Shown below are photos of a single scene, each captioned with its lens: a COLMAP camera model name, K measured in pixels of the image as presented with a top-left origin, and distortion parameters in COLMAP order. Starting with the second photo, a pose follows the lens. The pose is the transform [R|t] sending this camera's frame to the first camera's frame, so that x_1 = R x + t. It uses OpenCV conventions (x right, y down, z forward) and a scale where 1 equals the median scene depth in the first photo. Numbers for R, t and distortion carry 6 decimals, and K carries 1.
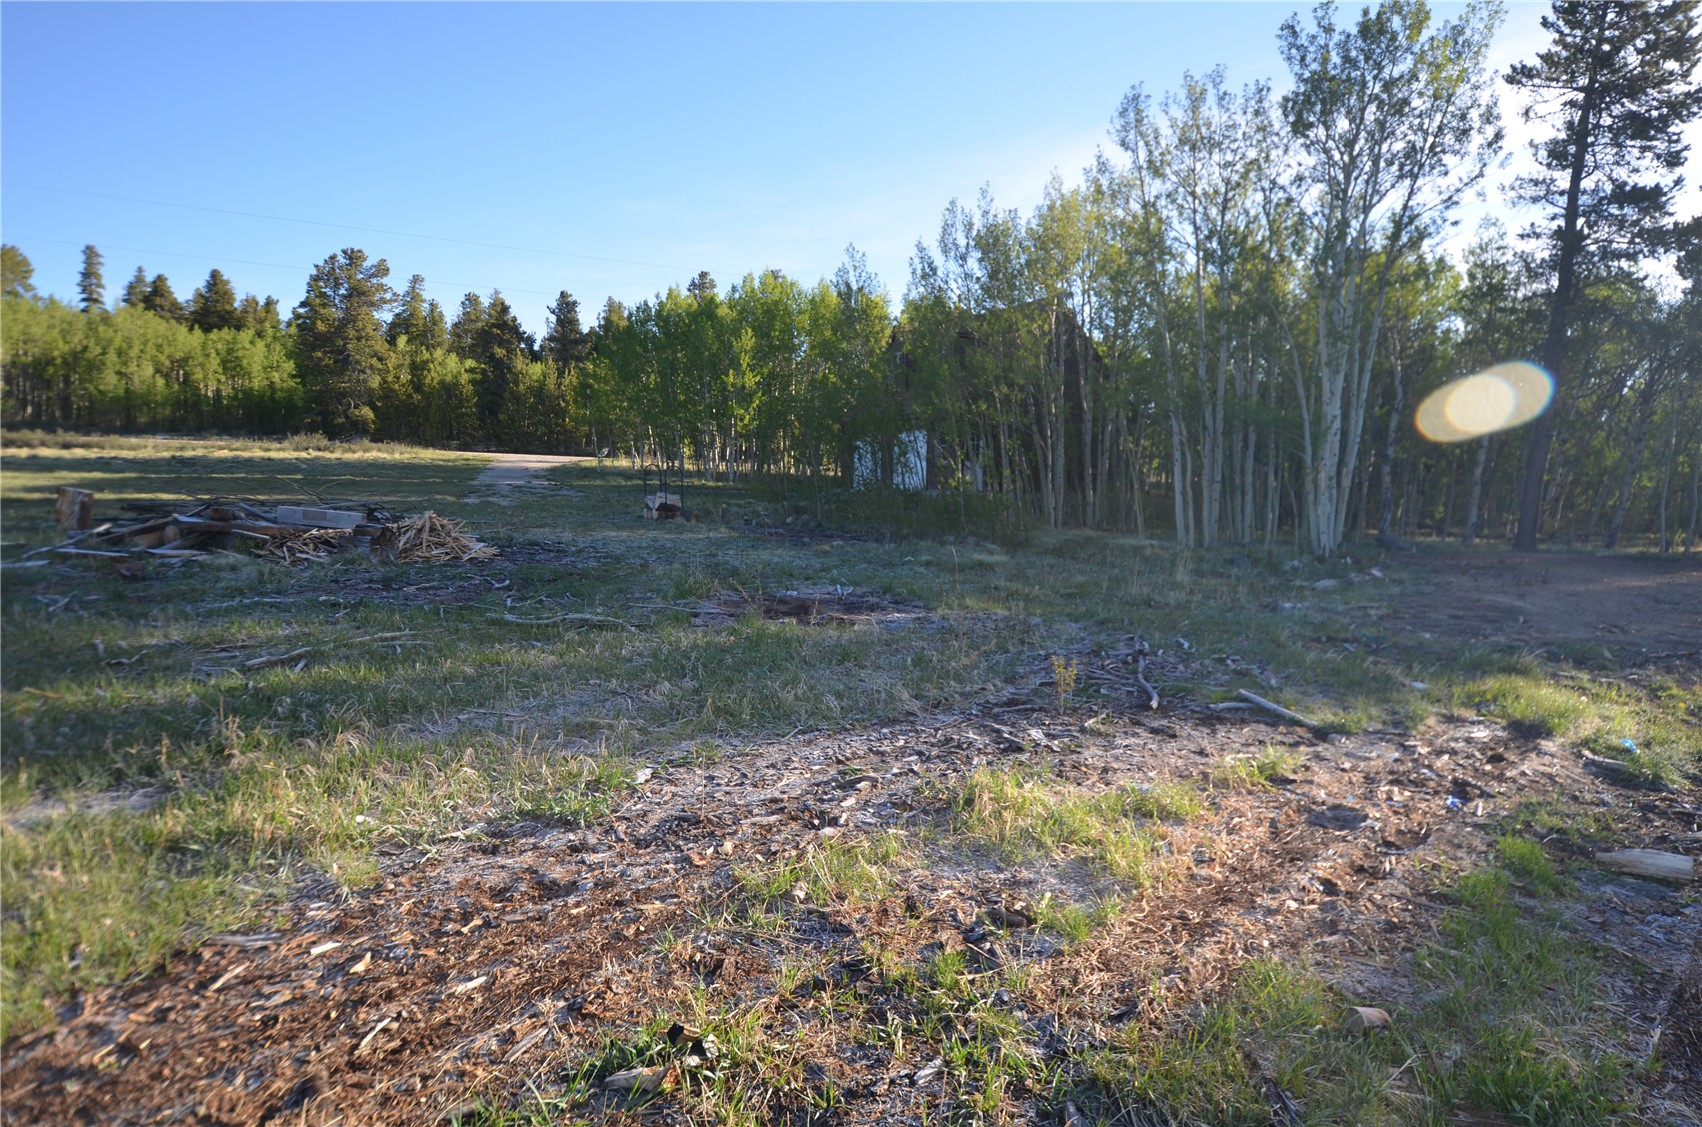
lens RADIAL K [[972.3, 0, 851.0], [0, 972.3, 563.5], [0, 0, 1]] dist [-0.003029, -0.001118]
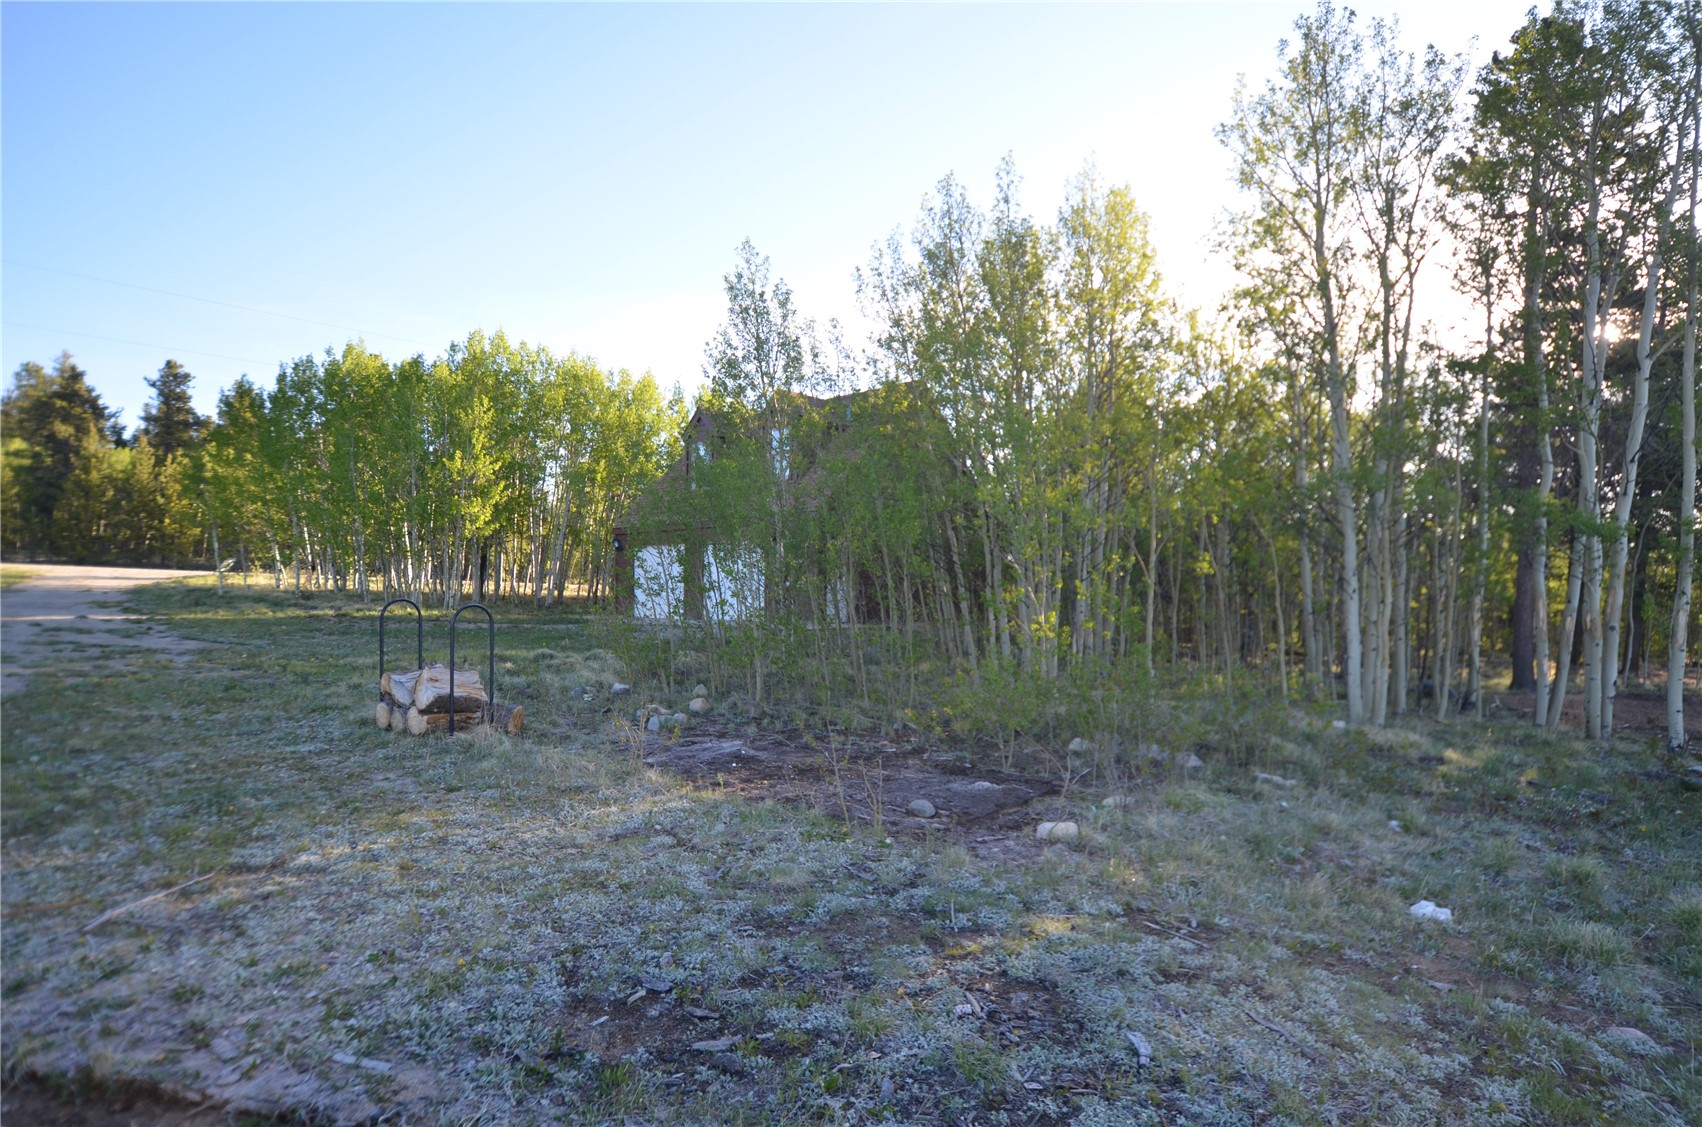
lens RADIAL K [[851.9, 0, 897.4], [0, 851.9, 567.1], [0, 0, 1]] dist [-0.000321, -0.018572]
pose [[0.907973, 0.006157, 0.418982, -0.048496], [0.041155, 0.993748, -0.103789, -0.020162], [-0.417002, 0.111481, 0.902043, 0.168282]]
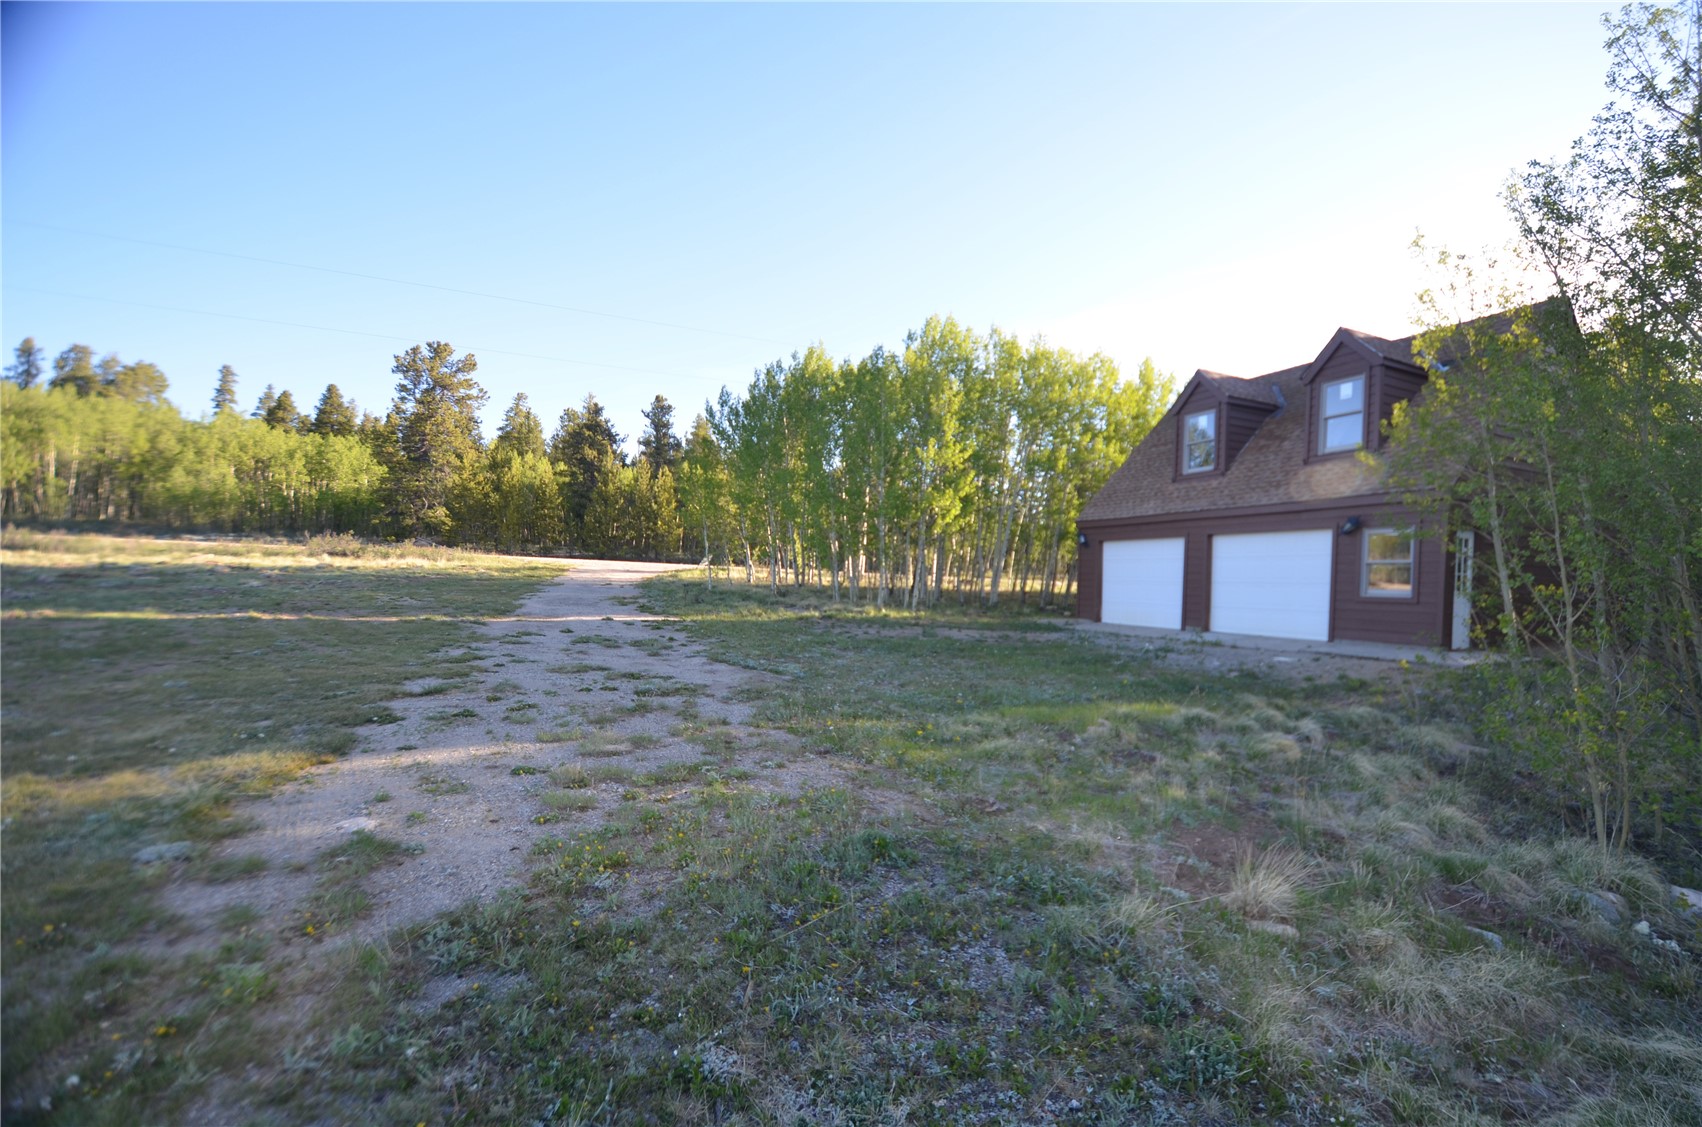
lens RADIAL K [[756.3, 0, 898.2], [0, 756.3, 567.5], [0, 0, 1]] dist [-0.033646, -0.000360]
pose [[0.999289, 0.008402, 0.036753, -0.086251], [-0.004689, 0.994979, -0.099973, -0.033668], [-0.037409, 0.099730, 0.994311, 0.269015]]
